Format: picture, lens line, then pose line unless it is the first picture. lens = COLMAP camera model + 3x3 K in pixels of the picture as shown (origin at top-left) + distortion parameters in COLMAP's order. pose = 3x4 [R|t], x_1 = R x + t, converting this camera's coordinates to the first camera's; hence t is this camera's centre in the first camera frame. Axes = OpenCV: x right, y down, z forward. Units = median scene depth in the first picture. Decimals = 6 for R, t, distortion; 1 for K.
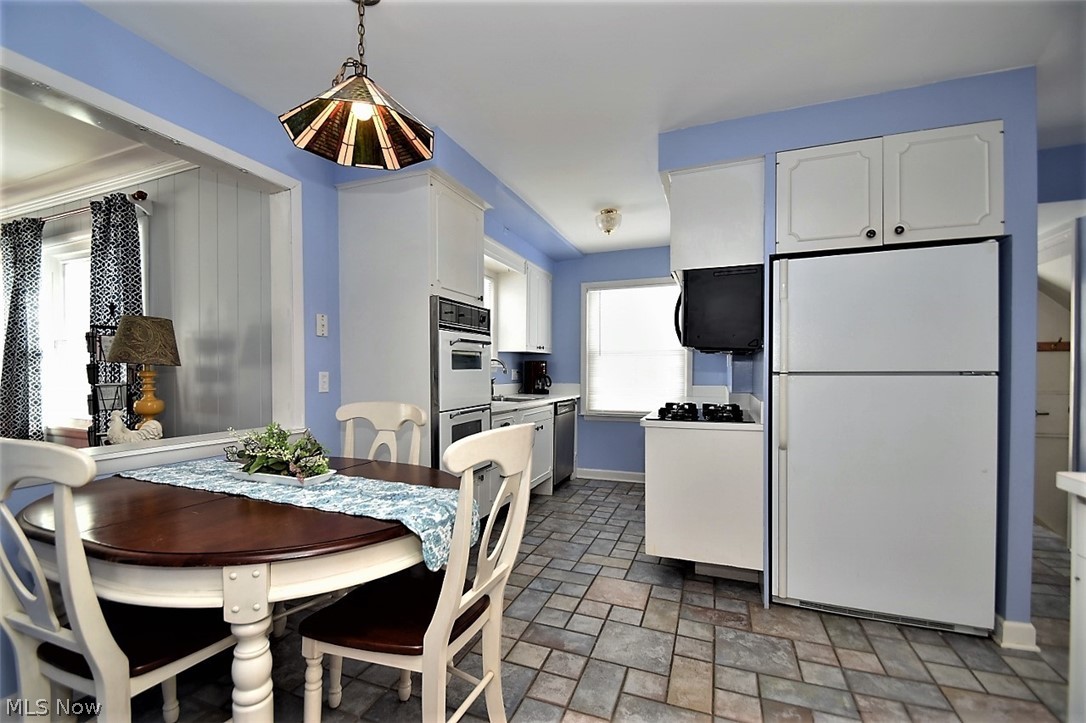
lens RADIAL K [[474.4, 0, 523.6], [0, 474.4, 373.5], [0, 0, 1]] dist [-0.001443, -0.000594]
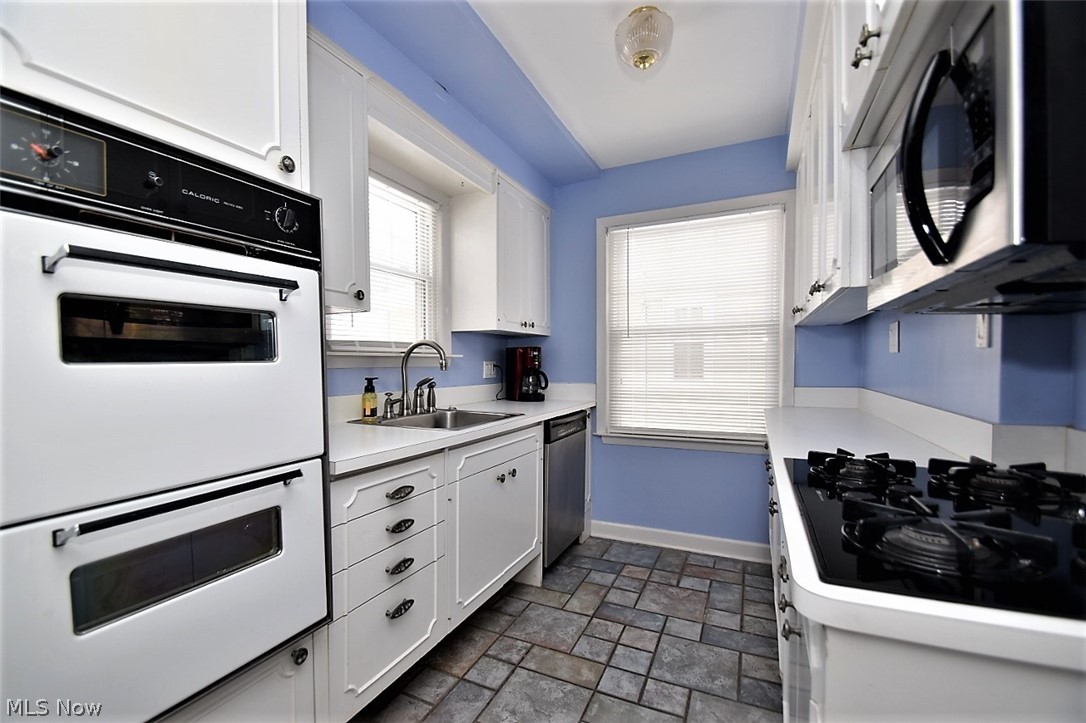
lens RADIAL K [[474.4, 0, 523.6], [0, 474.4, 373.5], [0, 0, 1]] dist [-0.001443, -0.000594]
pose [[0.997956, -0.005220, -0.063684, 0.071095], [0.006366, 0.999821, 0.017802, -0.003692], [0.063580, -0.018171, 0.997811, 0.417546]]
